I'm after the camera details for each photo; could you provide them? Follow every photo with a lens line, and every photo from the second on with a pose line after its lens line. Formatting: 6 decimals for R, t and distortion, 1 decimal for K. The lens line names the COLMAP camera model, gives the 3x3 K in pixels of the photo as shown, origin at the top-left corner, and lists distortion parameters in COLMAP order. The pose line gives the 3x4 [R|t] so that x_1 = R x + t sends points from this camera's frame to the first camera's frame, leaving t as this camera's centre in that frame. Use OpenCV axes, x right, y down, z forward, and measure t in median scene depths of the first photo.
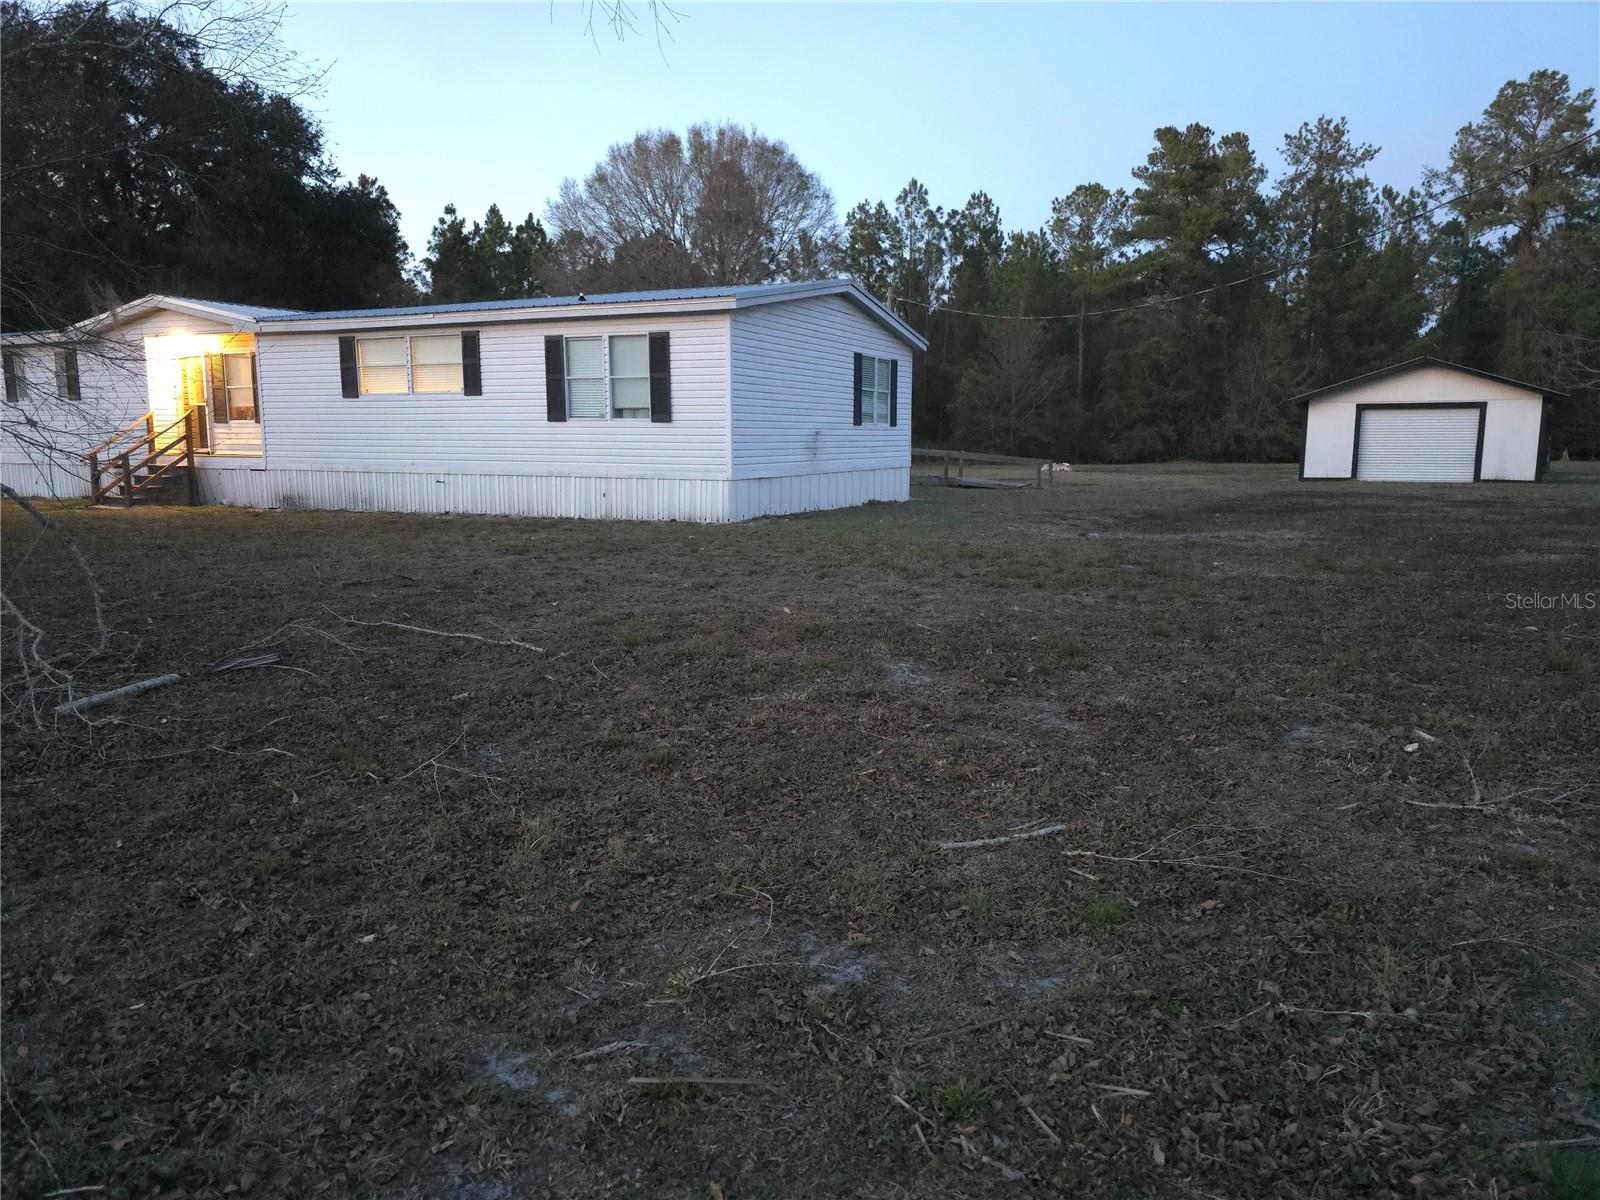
lens RADIAL K [[1105.9, 0, 800.0], [0, 1105.9, 600.0], [0, 0, 1]] dist [0.057755, 0.000412]
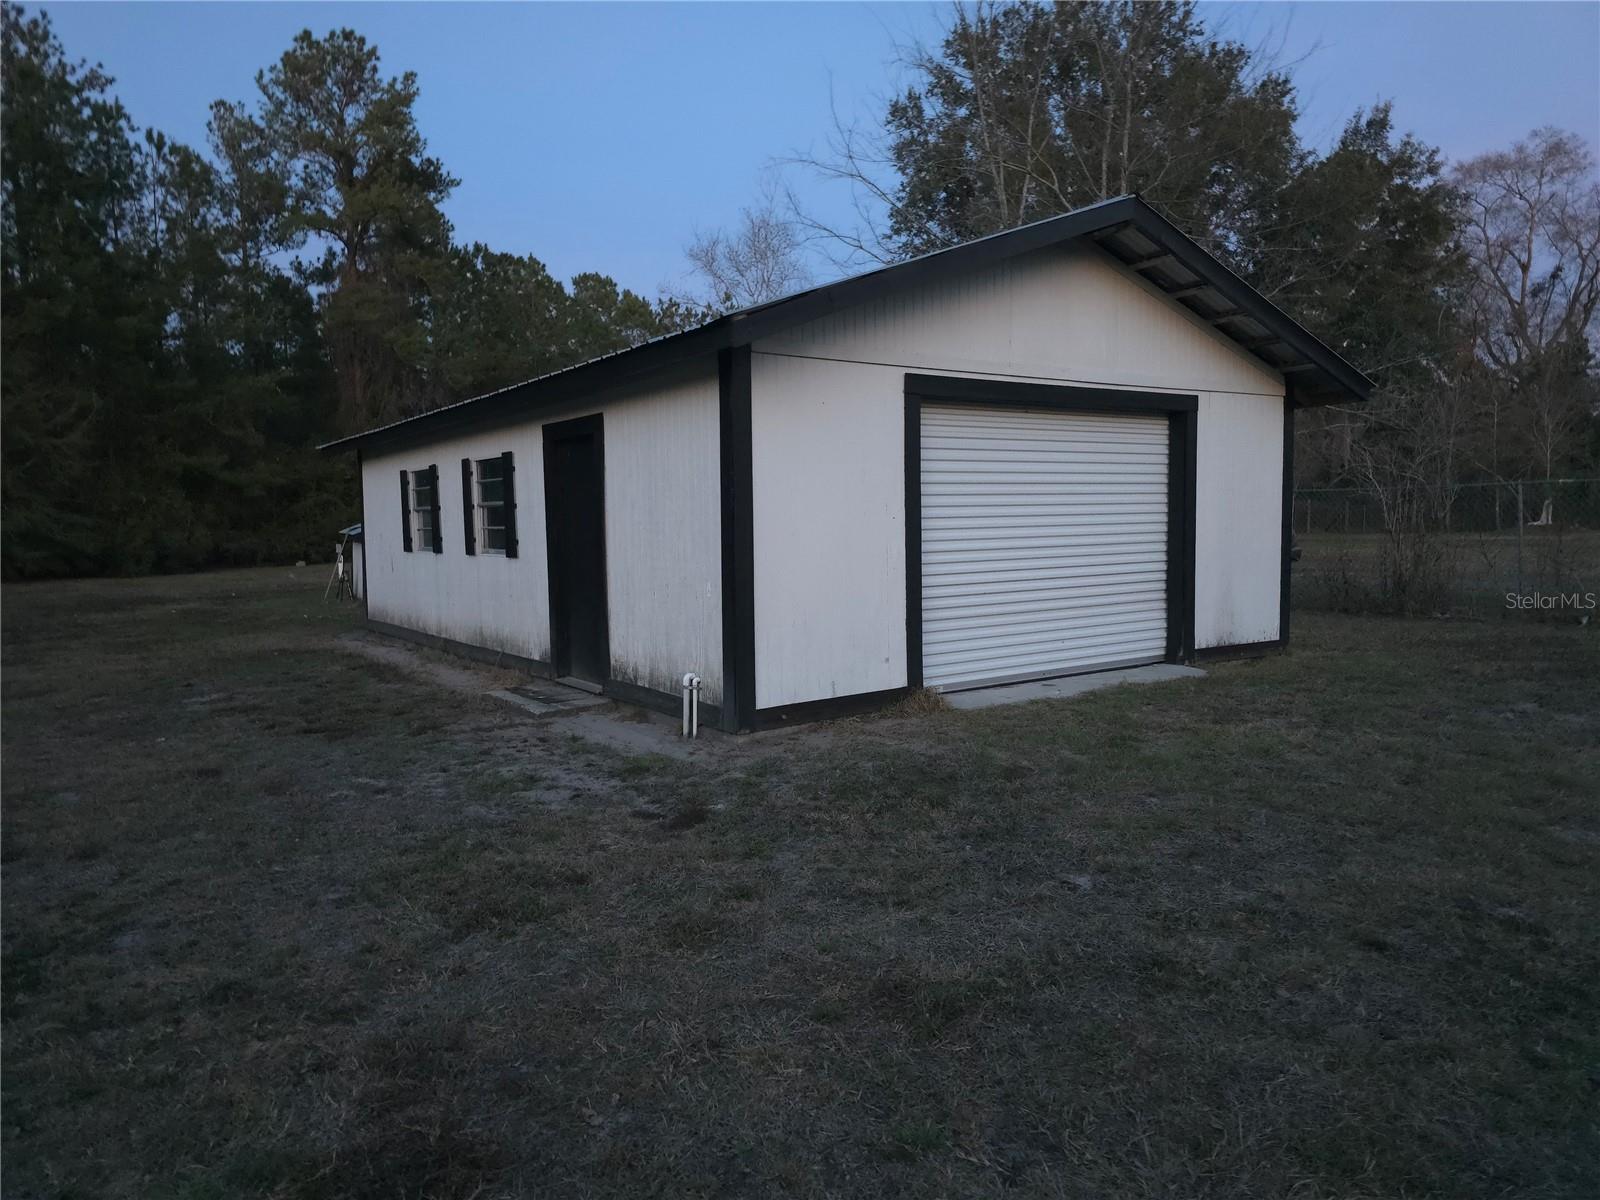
lens RADIAL K [[1105.9, 0, 800.0], [0, 1105.9, 600.0], [0, 0, 1]] dist [0.057755, 0.000412]
pose [[0.488872, -0.069068, 0.869617, 0.279226], [0.136217, 0.990677, 0.002105, -0.130268], [-0.861655, 0.117428, 0.493722, 0.901241]]
